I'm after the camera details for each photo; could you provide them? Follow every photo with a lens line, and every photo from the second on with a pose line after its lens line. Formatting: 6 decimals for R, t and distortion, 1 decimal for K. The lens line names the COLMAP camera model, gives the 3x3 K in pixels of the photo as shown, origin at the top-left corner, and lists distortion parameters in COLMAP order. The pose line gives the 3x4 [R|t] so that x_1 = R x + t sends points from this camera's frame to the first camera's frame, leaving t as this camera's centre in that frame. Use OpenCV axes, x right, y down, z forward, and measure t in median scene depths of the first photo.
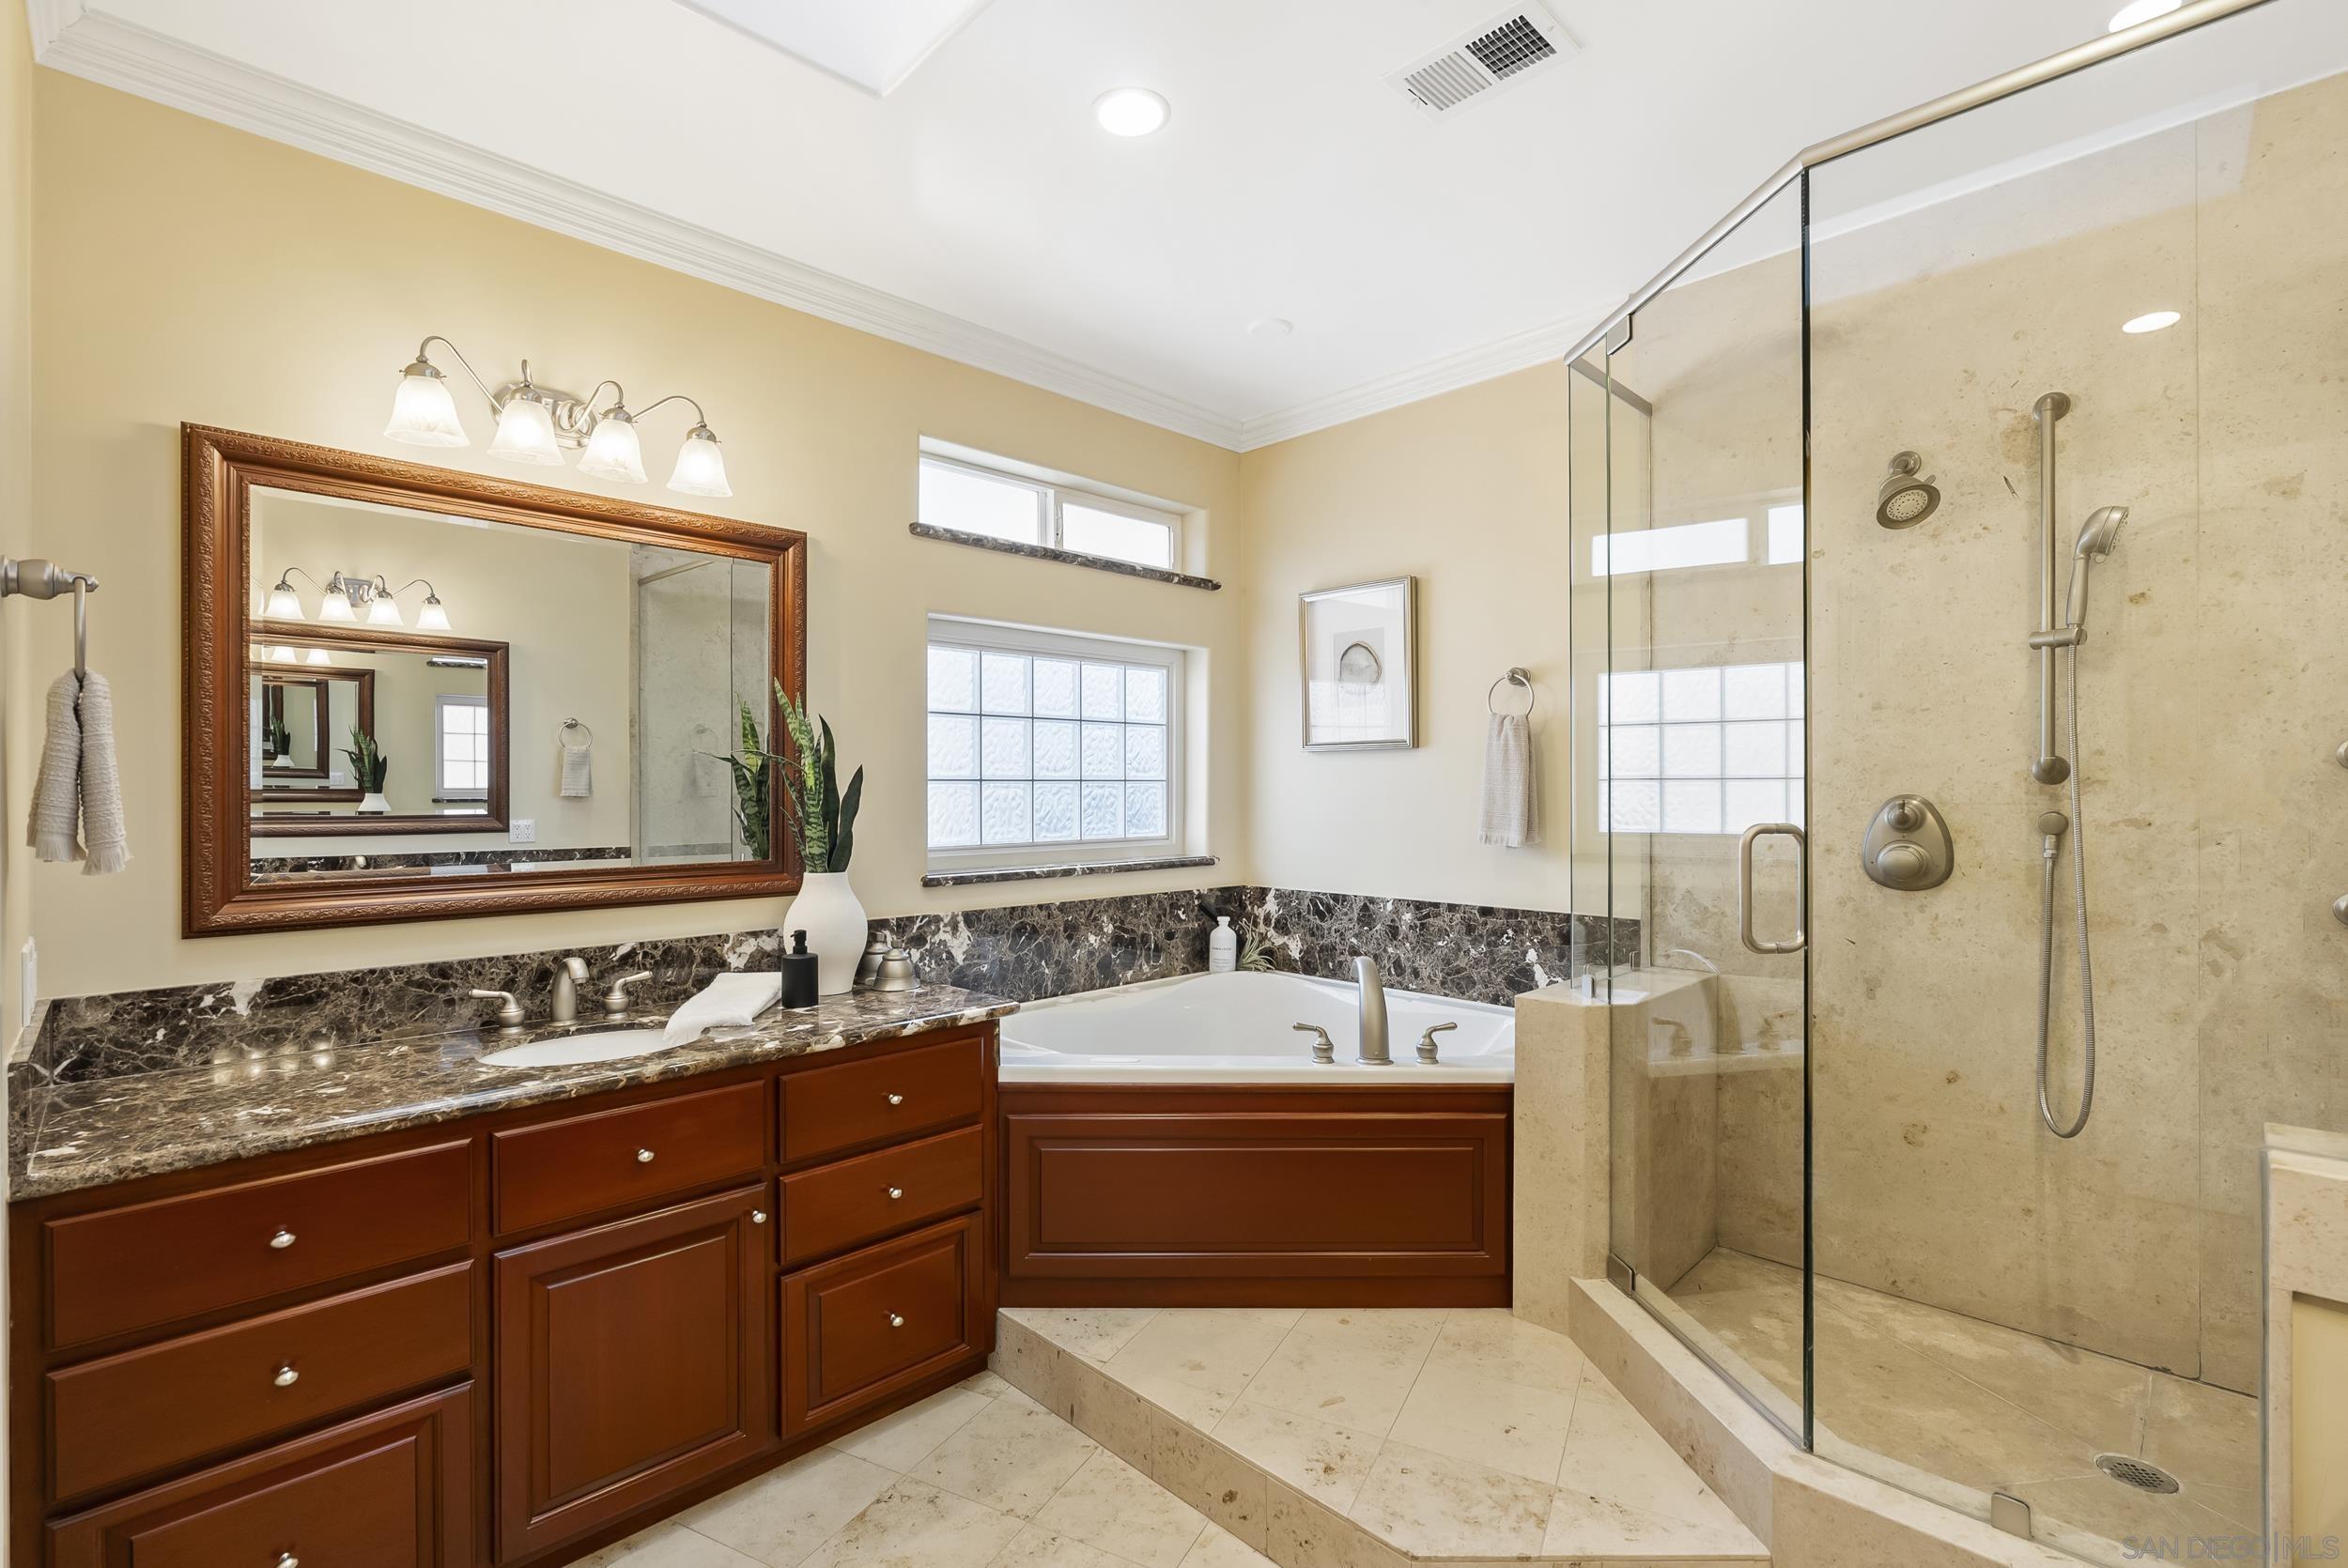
lens RADIAL K [[1070.2, 0, 1176.2], [0, 1070.2, 785.5], [0, 0, 1]] dist [-0.007425, 0.002413]
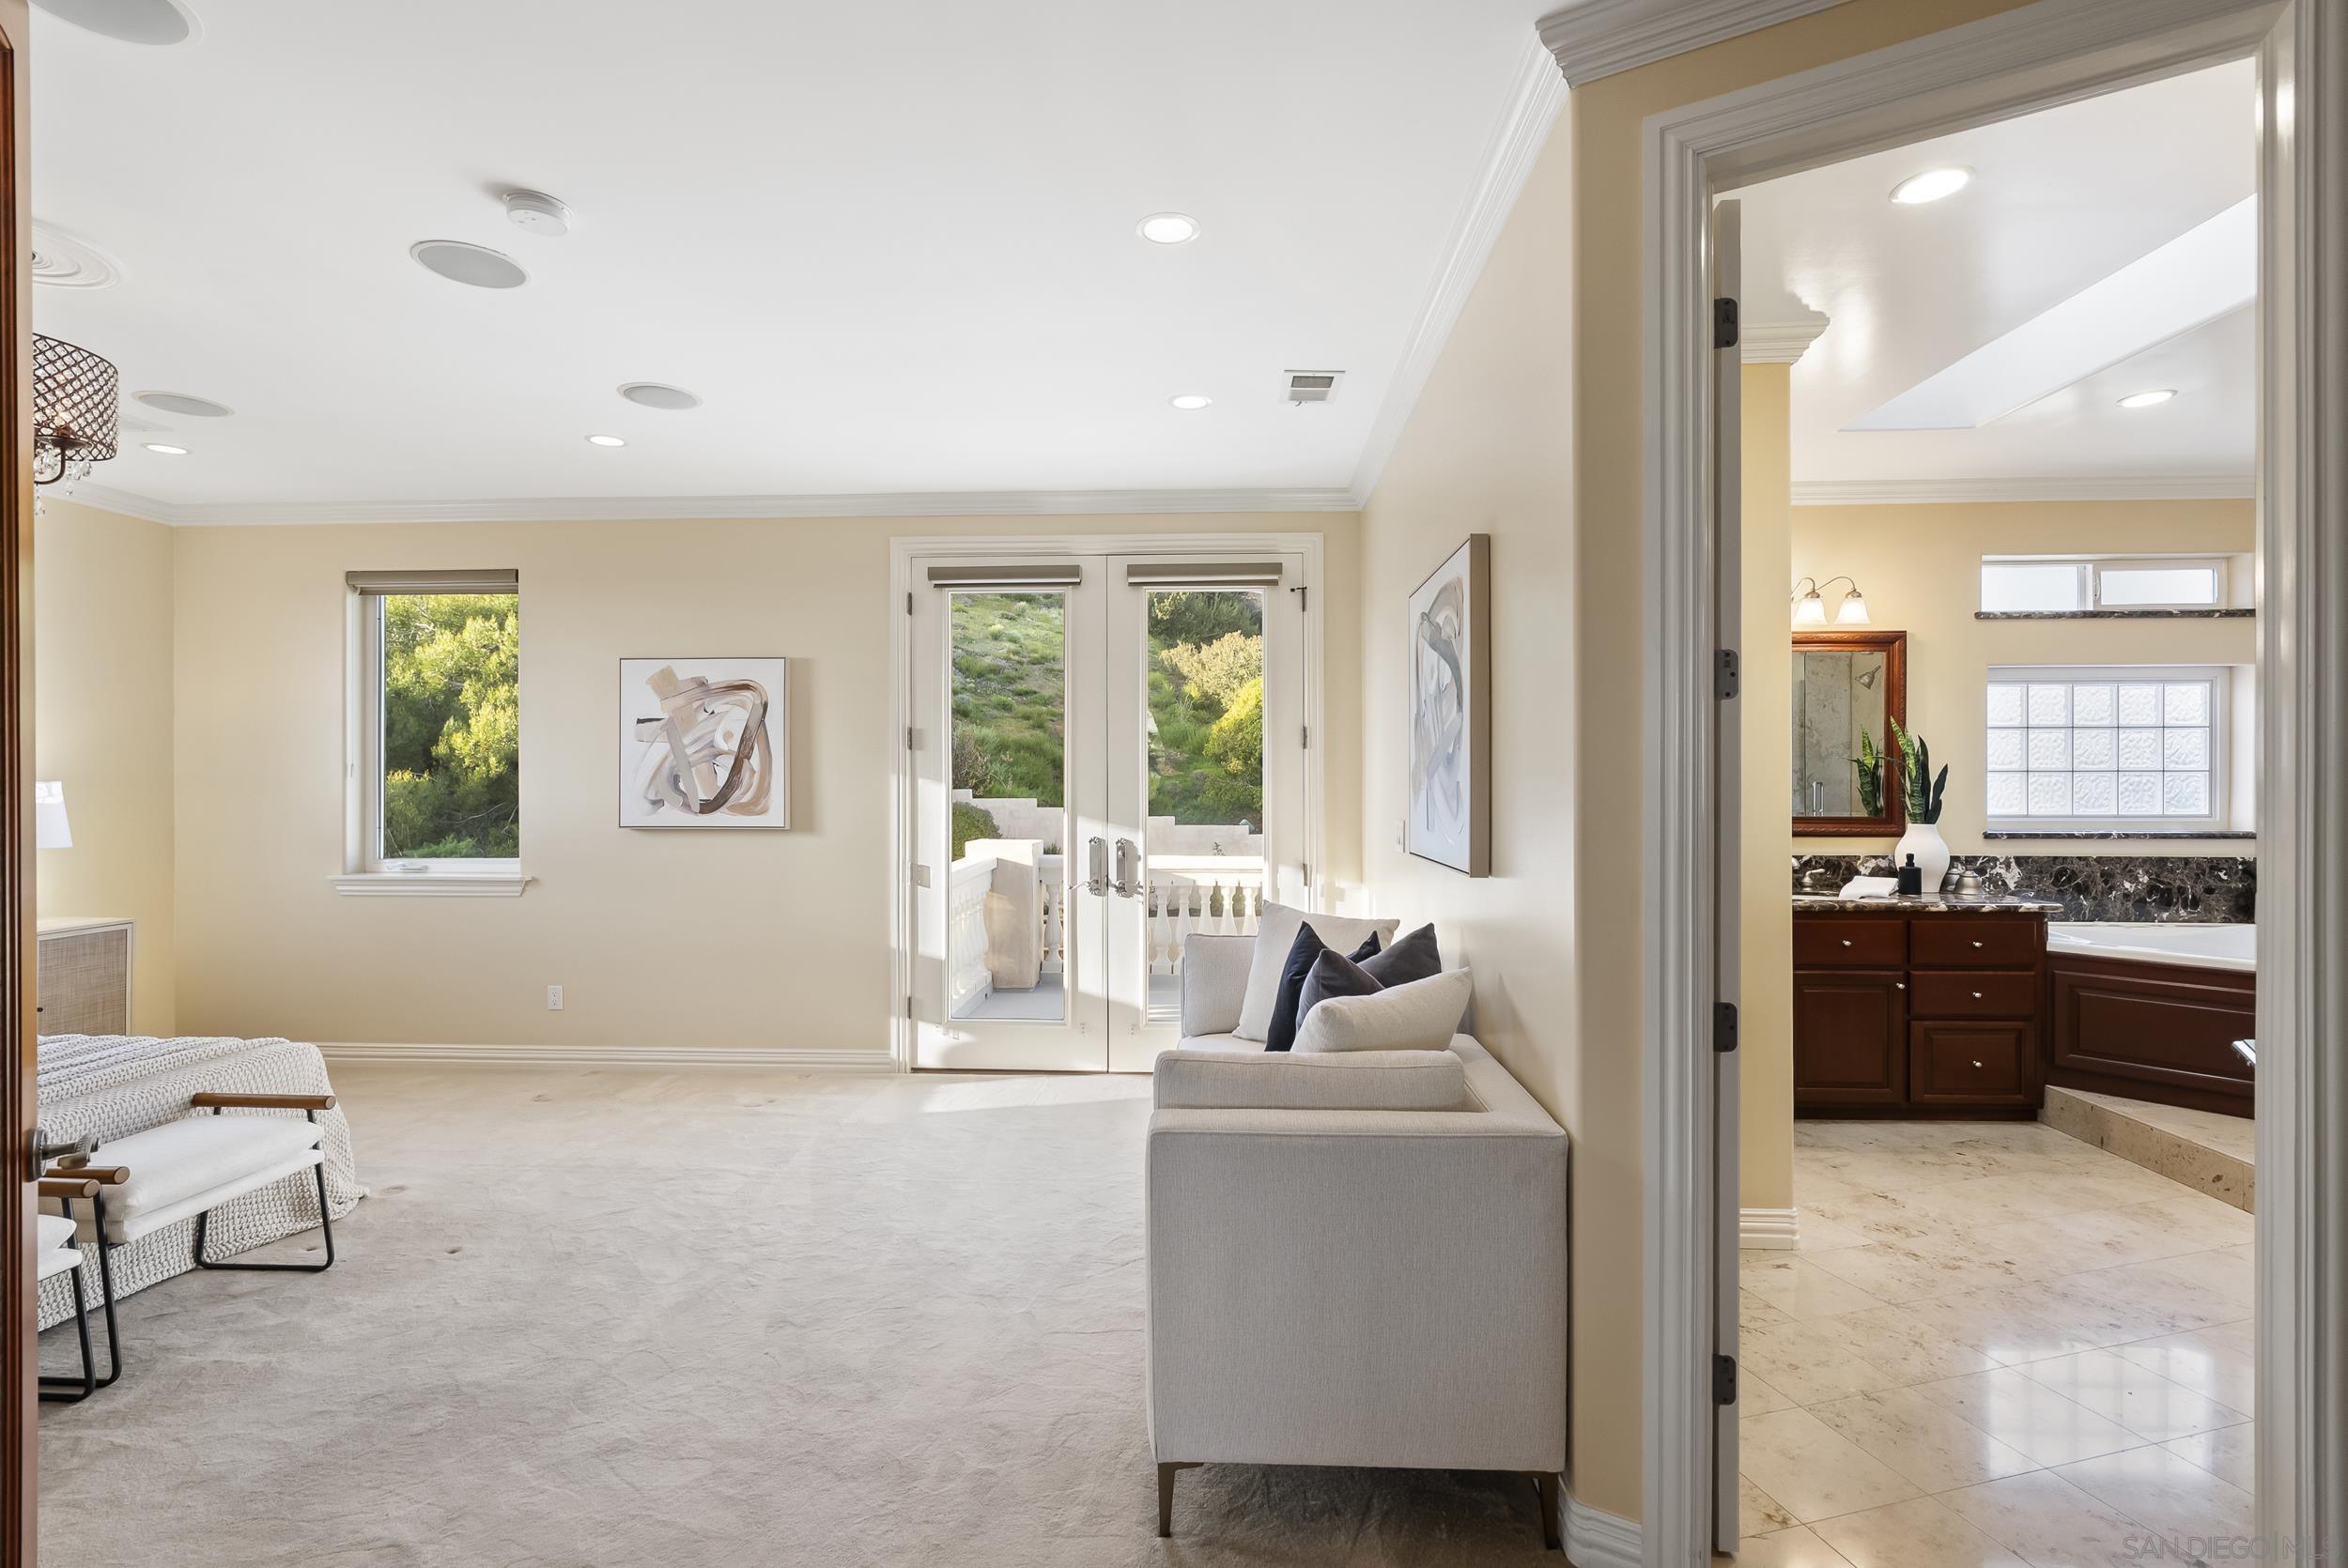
lens RADIAL K [[1070.2, 0, 1165.6], [0, 1070.2, 778.8], [0, 0, 1]] dist [-0.007425, 0.002413]
pose [[0.671652, 0.003373, -0.740859, 0.089635], [0.001316, 0.999983, 0.005745, -0.003768], [0.740866, -0.004834, 0.671636, -0.714763]]
